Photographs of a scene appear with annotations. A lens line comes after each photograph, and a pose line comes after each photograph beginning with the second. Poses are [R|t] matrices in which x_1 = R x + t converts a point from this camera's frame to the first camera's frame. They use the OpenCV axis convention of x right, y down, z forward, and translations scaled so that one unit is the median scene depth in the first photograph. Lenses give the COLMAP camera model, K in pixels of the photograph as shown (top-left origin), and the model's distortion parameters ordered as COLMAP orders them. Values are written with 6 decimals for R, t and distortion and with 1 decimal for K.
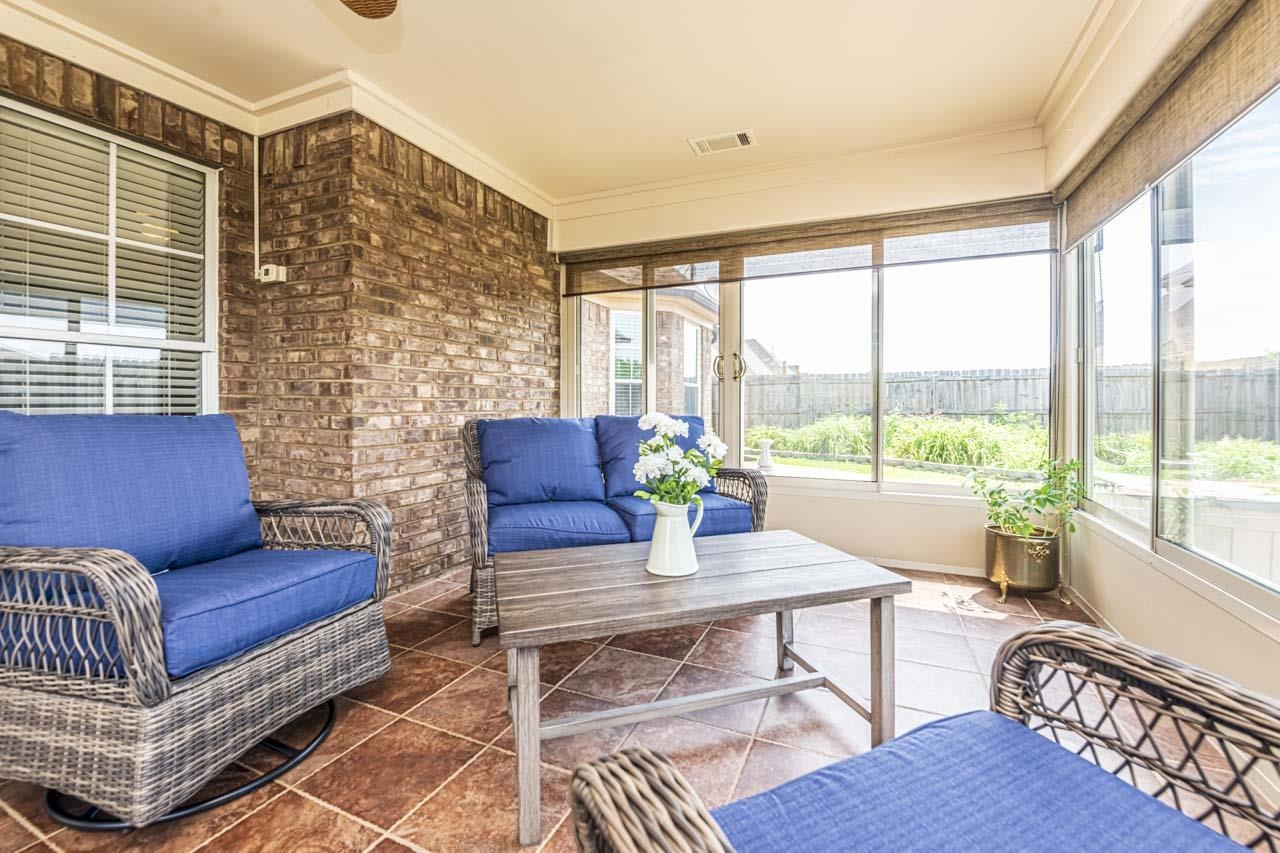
lens RADIAL K [[528.8, 0, 641.5], [0, 528.8, 410.7], [0, 0, 1]] dist [-0.018560, -0.001671]
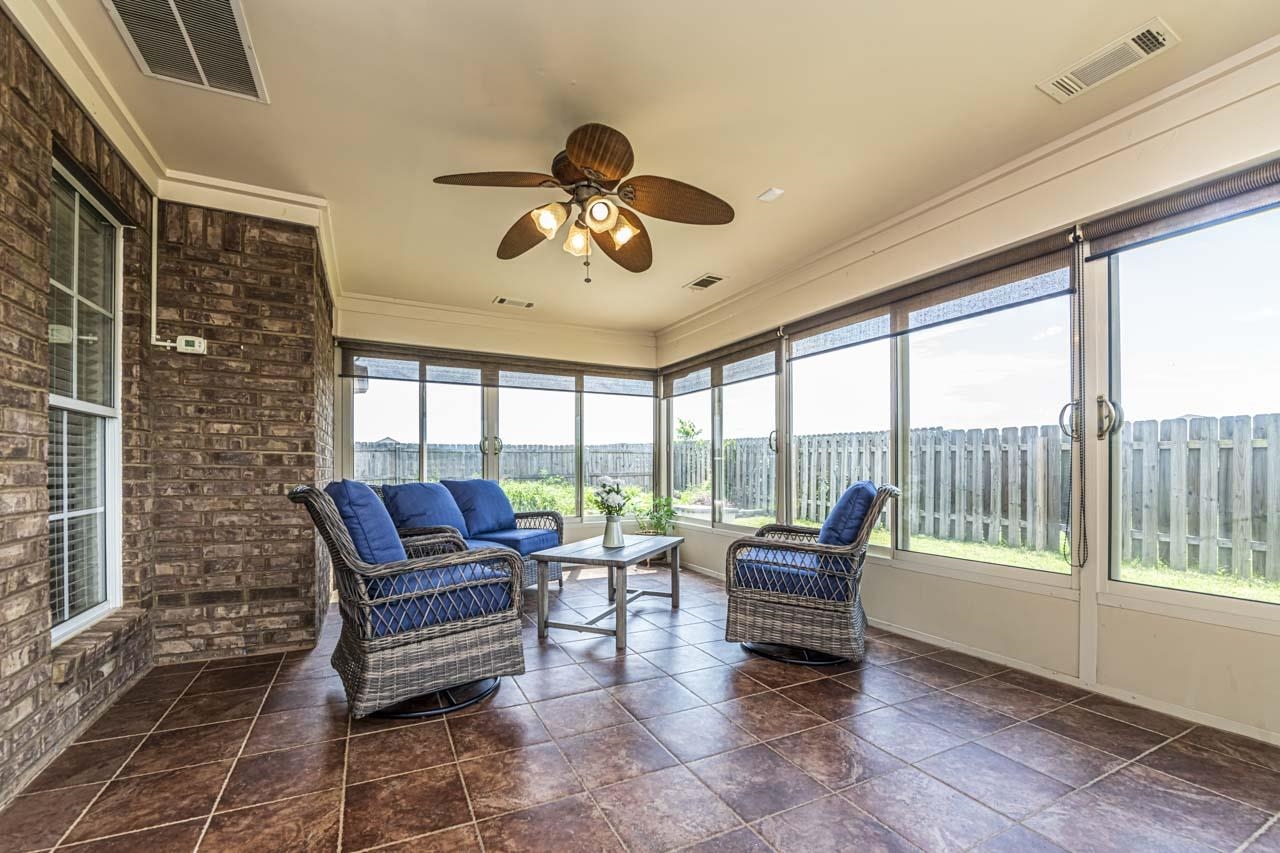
lens RADIAL K [[528.8, 0, 626.5], [0, 528.8, 473.1], [0, 0, 1]] dist [-0.018560, -0.001671]
pose [[0.657614, -0.004034, 0.753344, -0.924121], [0.008614, 0.999961, -0.002165, -0.004091], [-0.753306, 0.007914, 0.657623, -0.300966]]
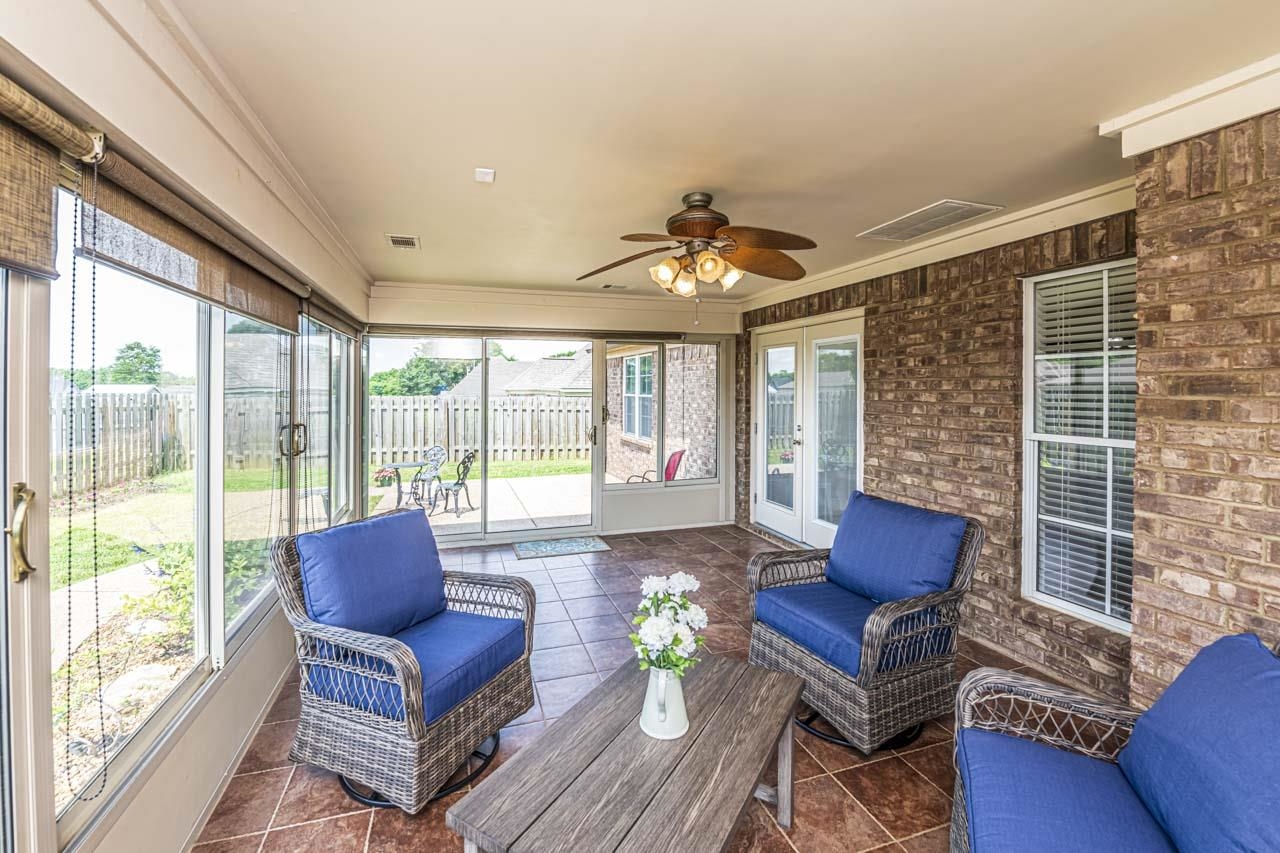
lens RADIAL K [[528.8, 0, 619.4], [0, 528.8, 383.8], [0, 0, 1]] dist [-0.018560, -0.001671]
pose [[-0.757389, -0.006526, -0.652931, 0.476560], [-0.008239, 0.999966, -0.000437, -0.222907], [0.652912, 0.005049, -0.757417, 1.017895]]
